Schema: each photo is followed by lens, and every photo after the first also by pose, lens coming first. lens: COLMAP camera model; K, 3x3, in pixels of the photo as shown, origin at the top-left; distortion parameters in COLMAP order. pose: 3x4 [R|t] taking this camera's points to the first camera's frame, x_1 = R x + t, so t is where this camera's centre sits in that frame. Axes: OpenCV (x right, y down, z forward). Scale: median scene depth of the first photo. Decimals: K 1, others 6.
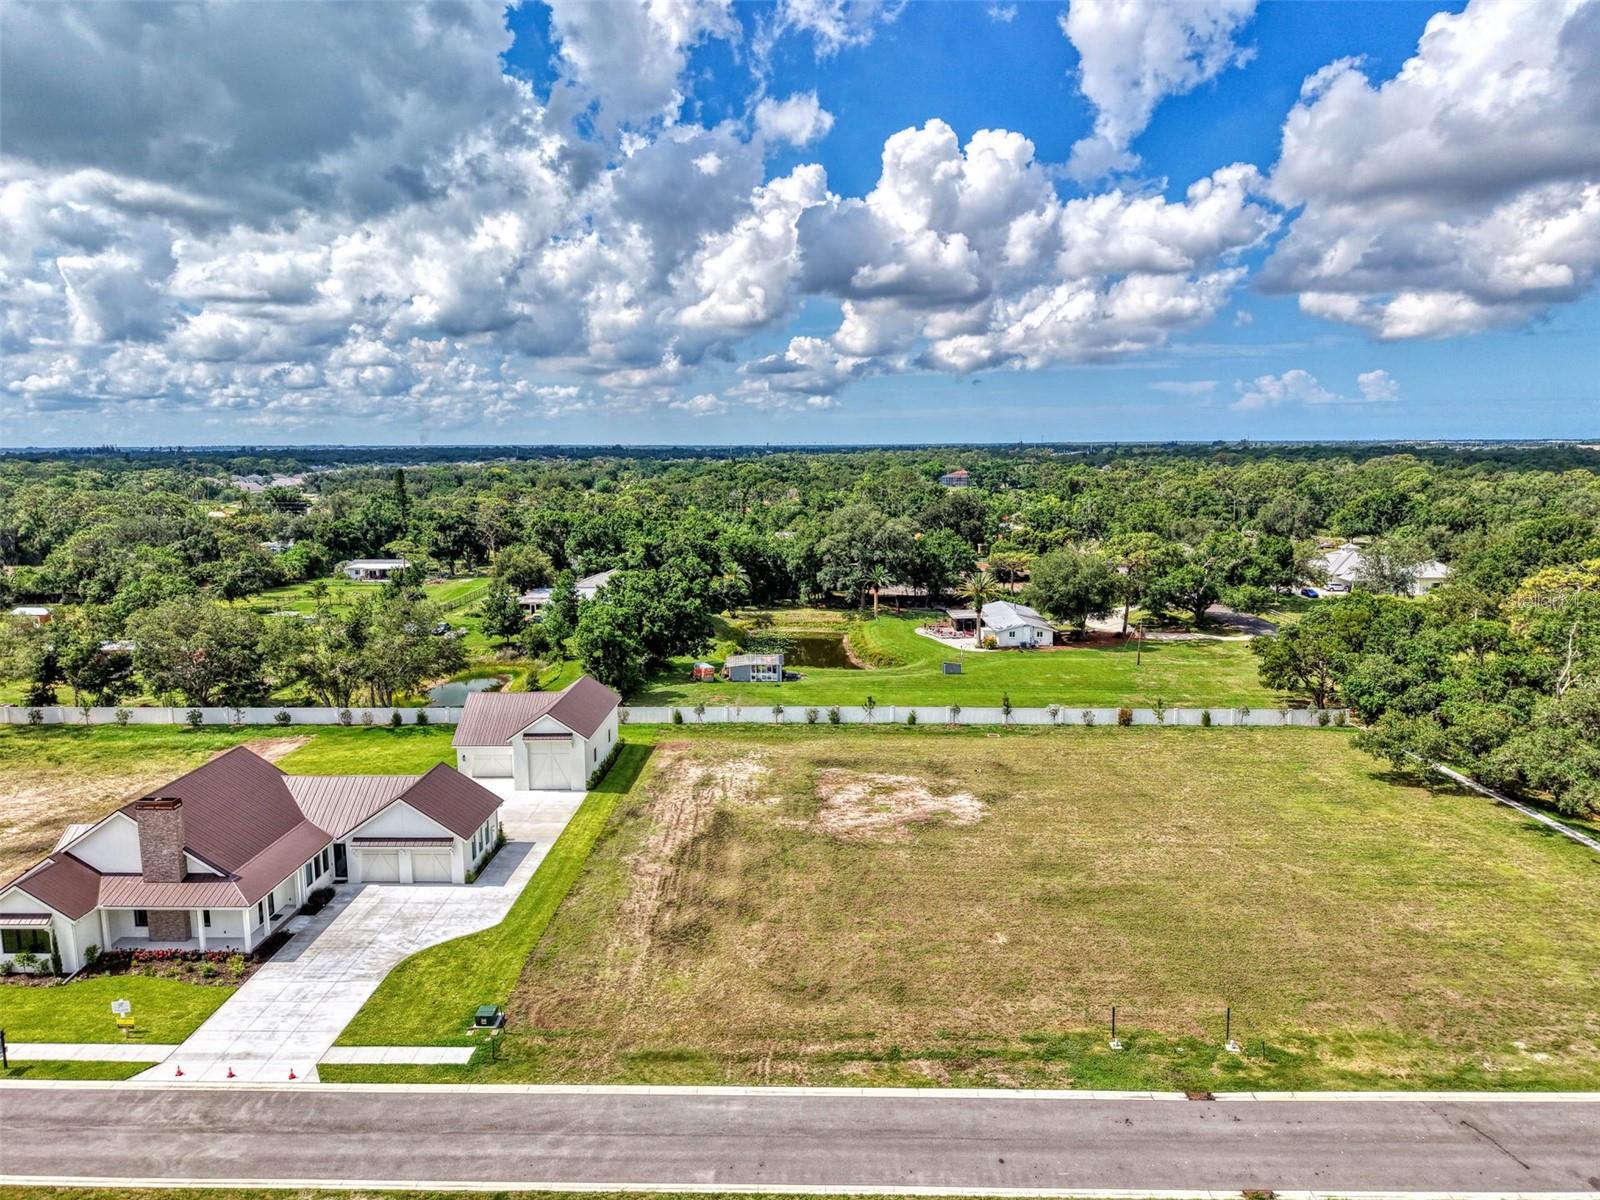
lens RADIAL K [[1104.3, 0, 791.2], [0, 1104.3, 570.2], [0, 0, 1]] dist [0.060098, -0.079105]
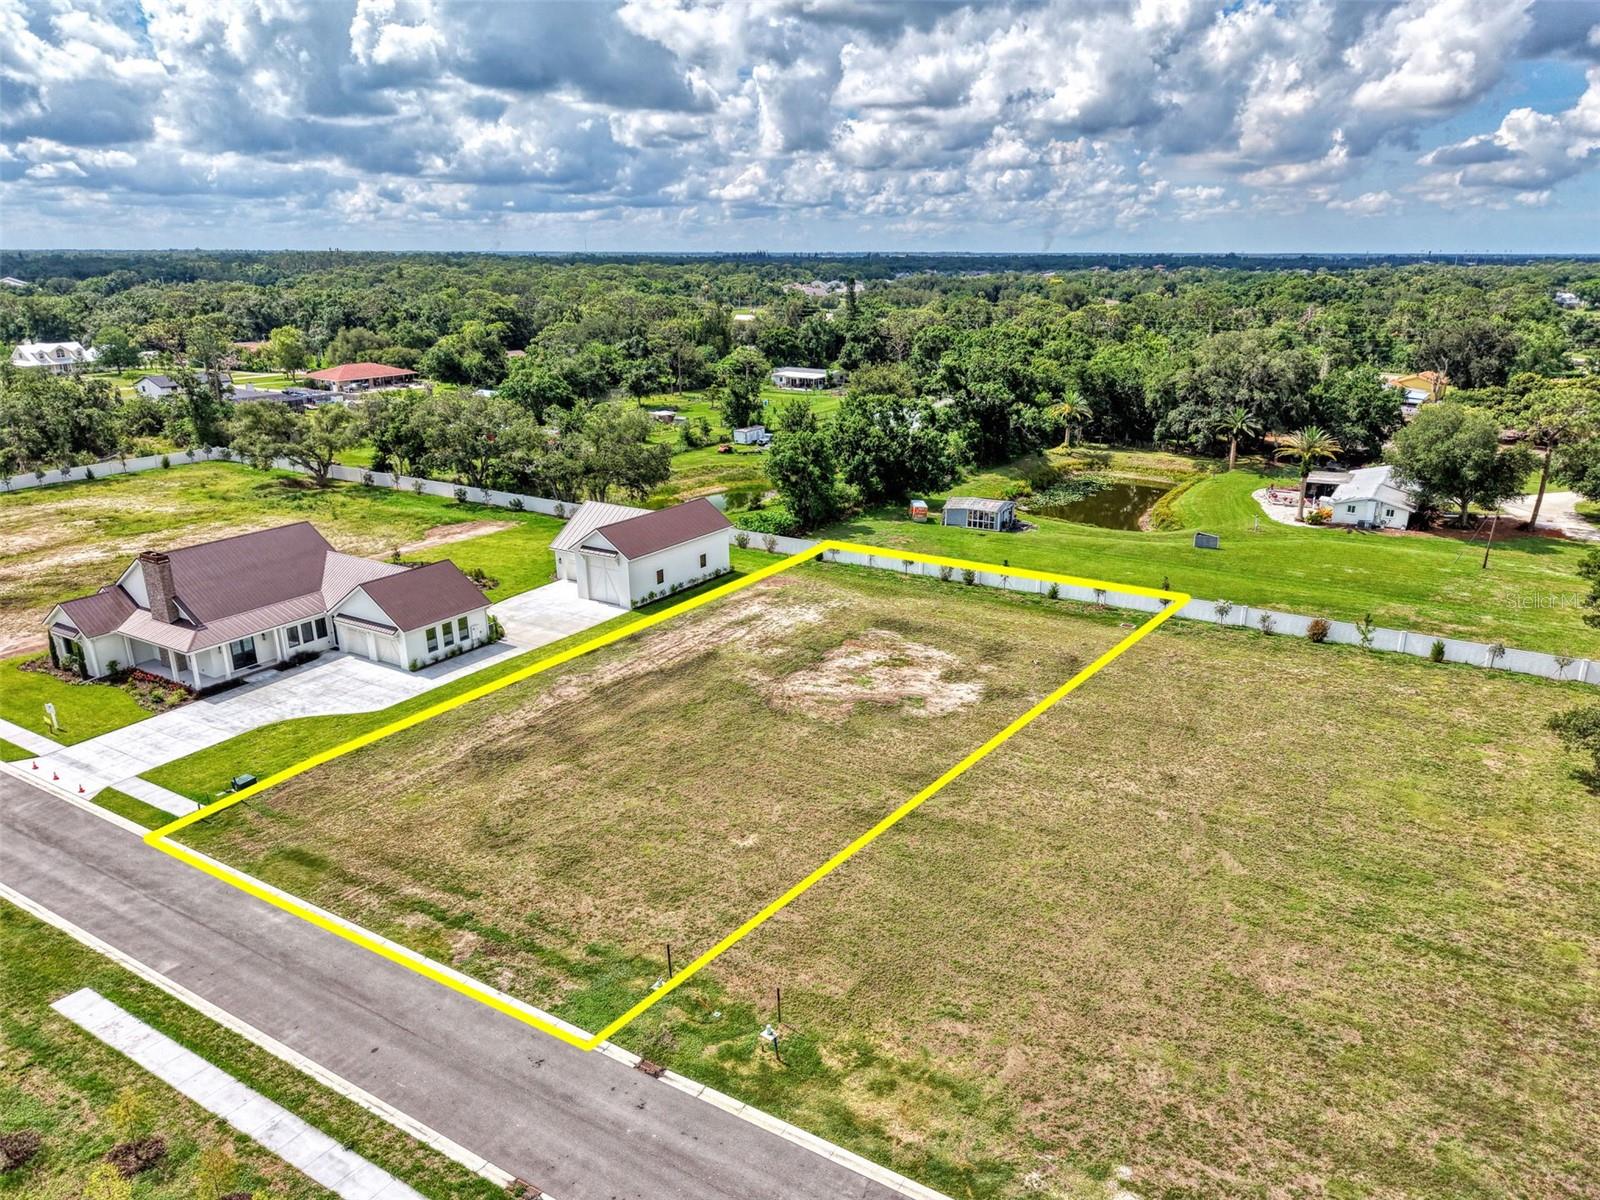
lens RADIAL K [[1111.9, 0, 832.4], [0, 1111.9, 602.8], [0, 0, 1]] dist [0.057990, -0.065603]
pose [[0.867564, 0.157285, -0.471799, 0.370550], [-0.065244, 0.976469, 0.205554, -0.022912], [0.493028, -0.147549, 0.857411, 0.178128]]
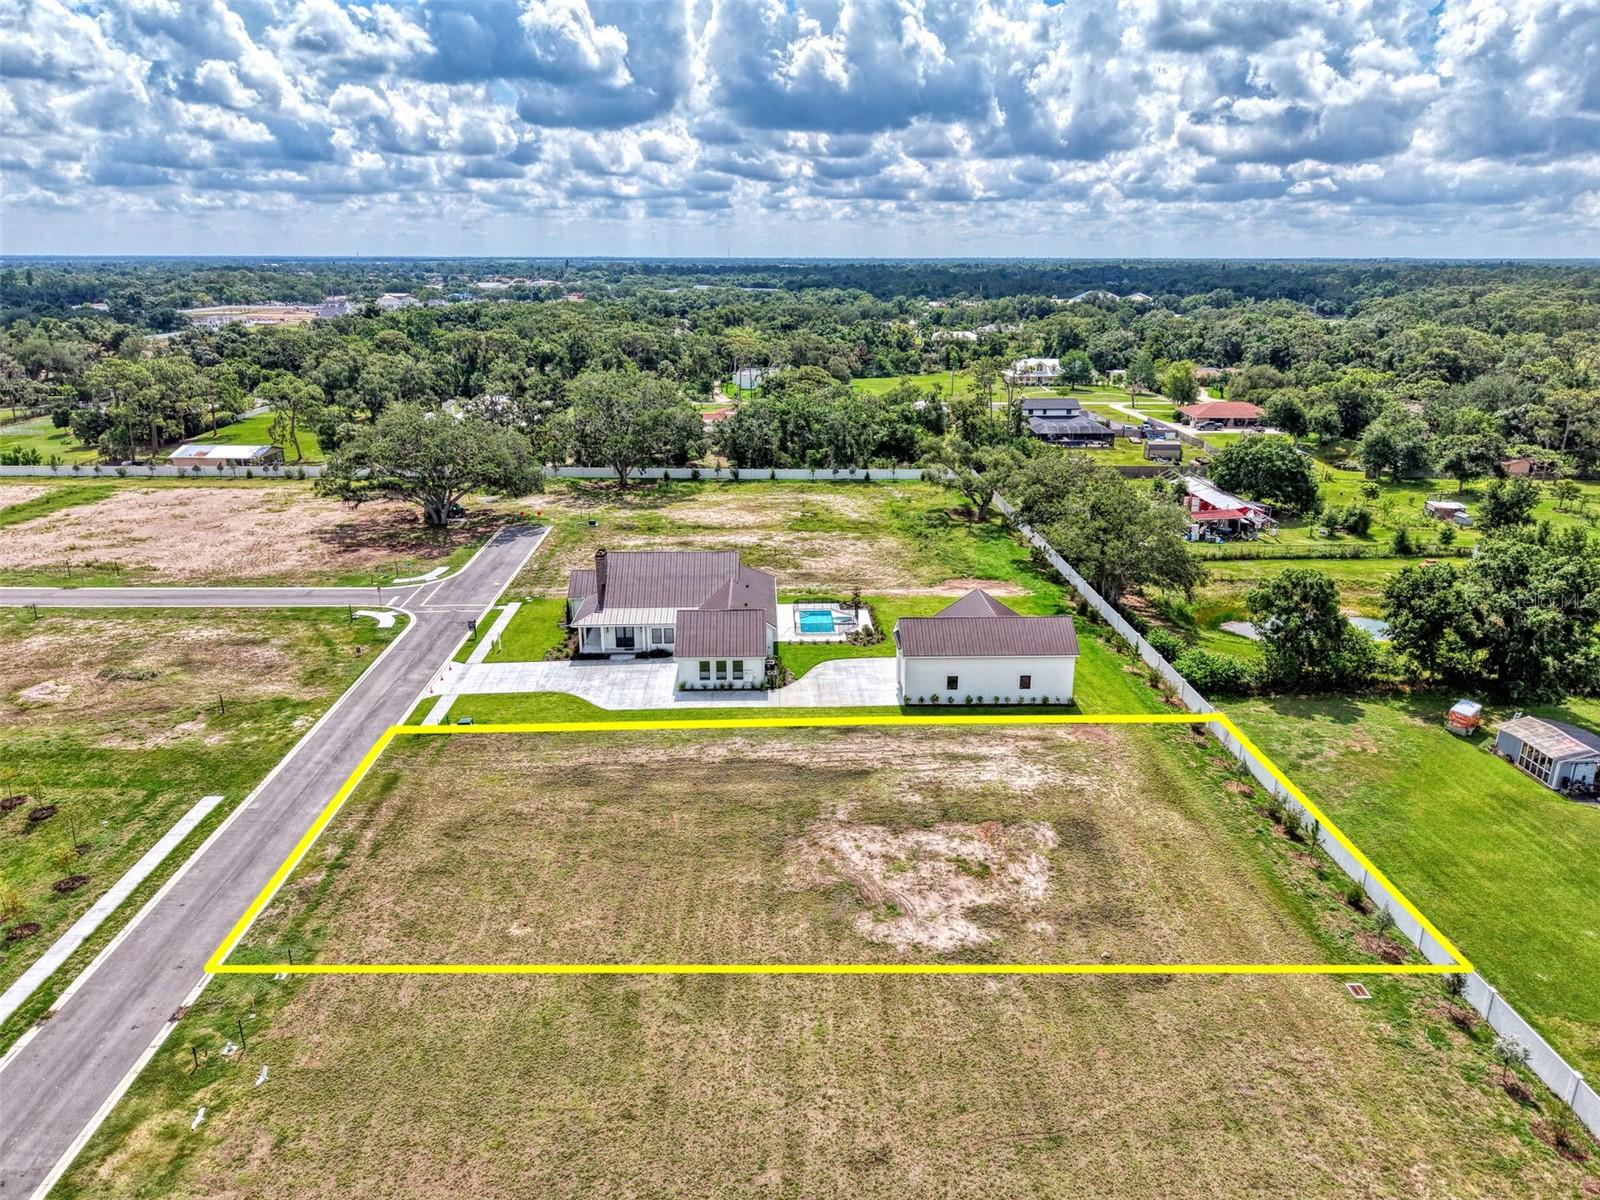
lens RADIAL K [[1104.3, 0, 791.2], [0, 1104.3, 570.2], [0, 0, 1]] dist [0.060098, -0.079105]
pose [[0.039840, 0.279408, -0.959345, 0.596677], [-0.113758, 0.955134, 0.273457, -0.144226], [0.992709, 0.098238, 0.069838, 0.664565]]
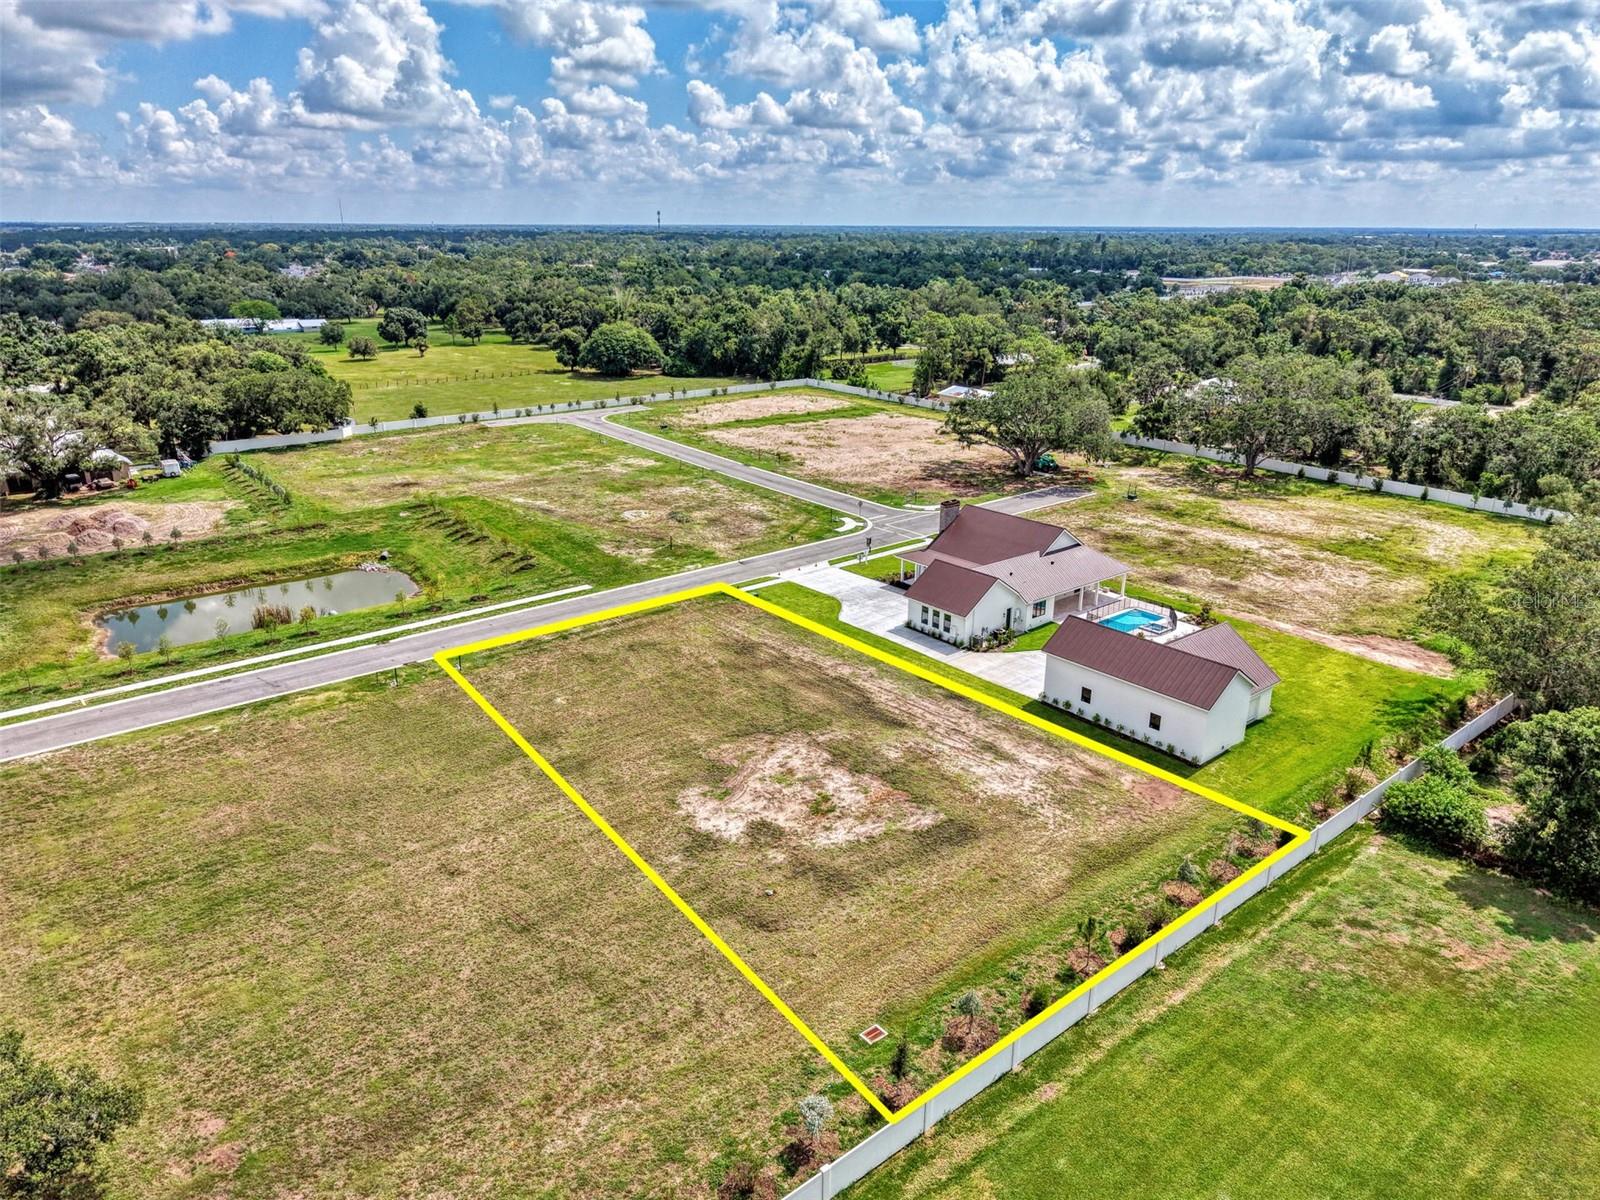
lens RADIAL K [[1075.9, 0, 752.1], [0, 1075.9, 564.4], [0, 0, 1]] dist [0.077257, -0.072911]
pose [[-0.778435, 0.191107, -0.597928, 0.453296], [-0.068391, 0.921040, 0.383416, -0.208718], [0.623989, 0.339357, -0.703900, 1.194108]]
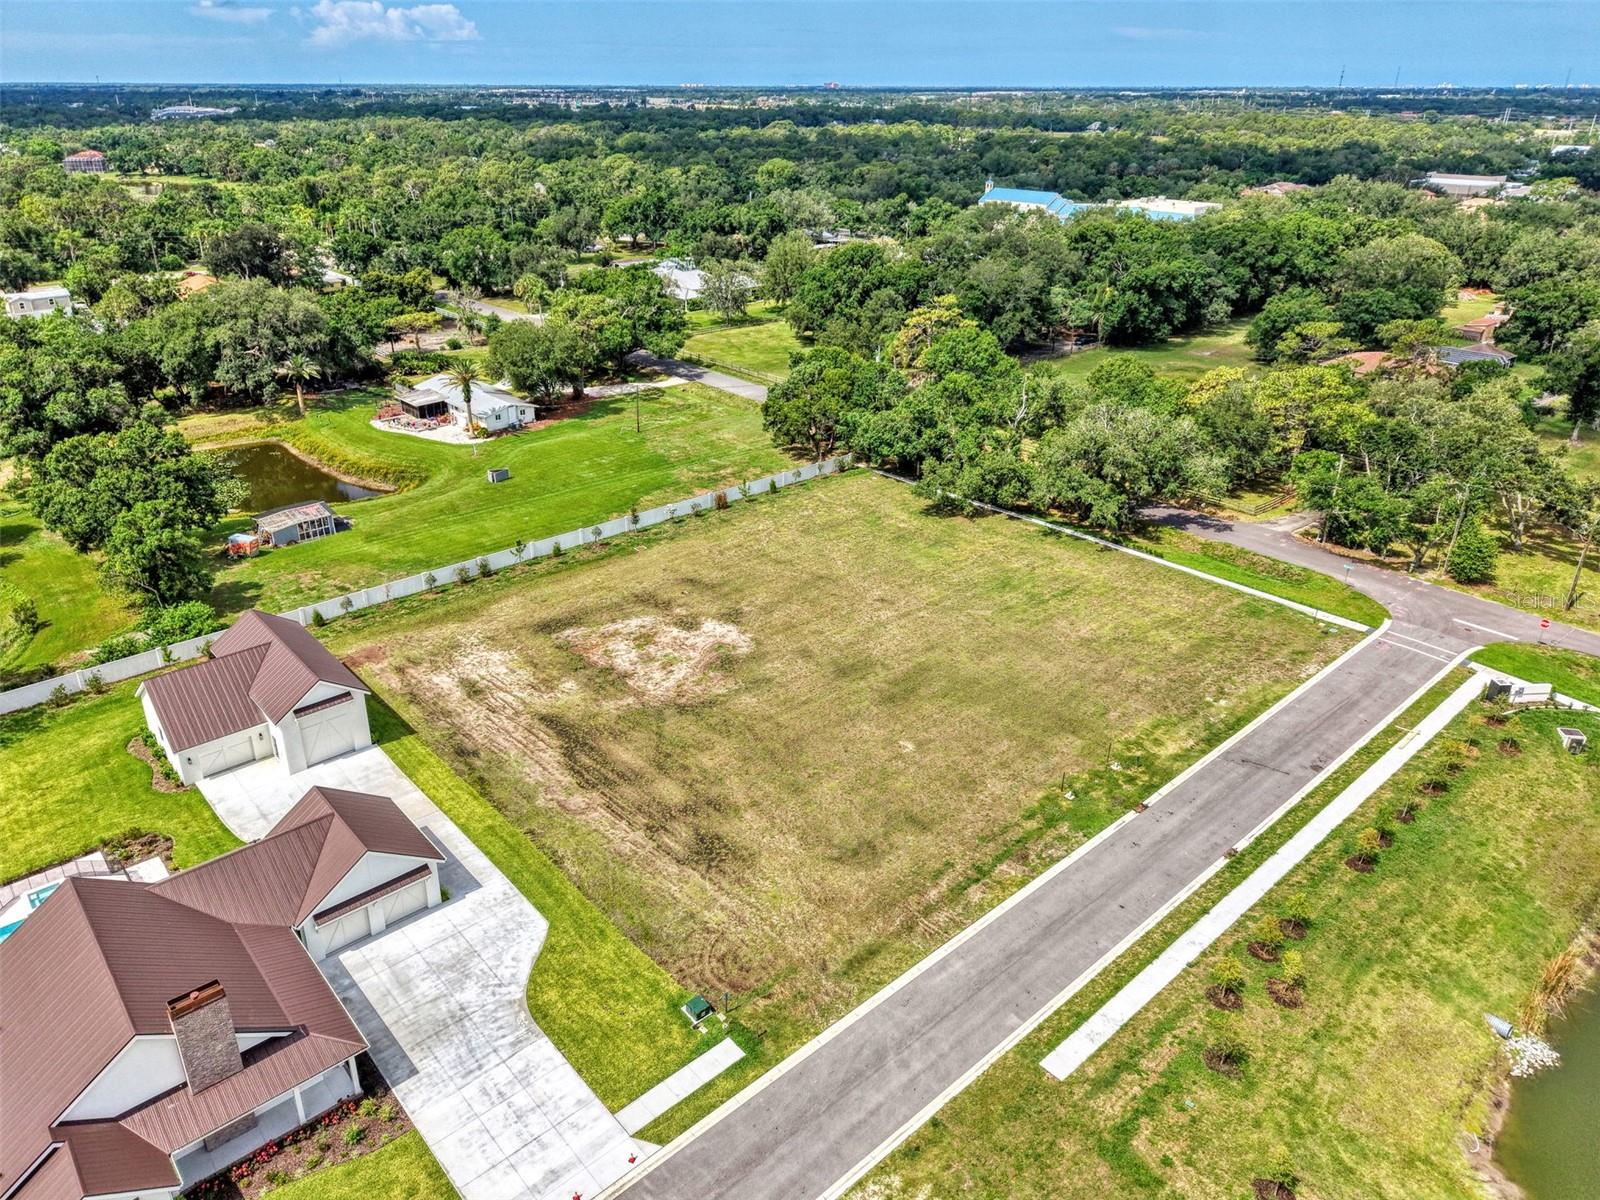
lens RADIAL K [[1104.3, 0, 791.2], [0, 1104.3, 570.2], [0, 0, 1]] dist [0.060098, -0.079105]
pose [[0.726503, -0.266499, 0.633381, -0.379839], [0.067604, 0.944981, 0.320064, -0.156181], [-0.683830, -0.189708, 0.704548, 0.144418]]
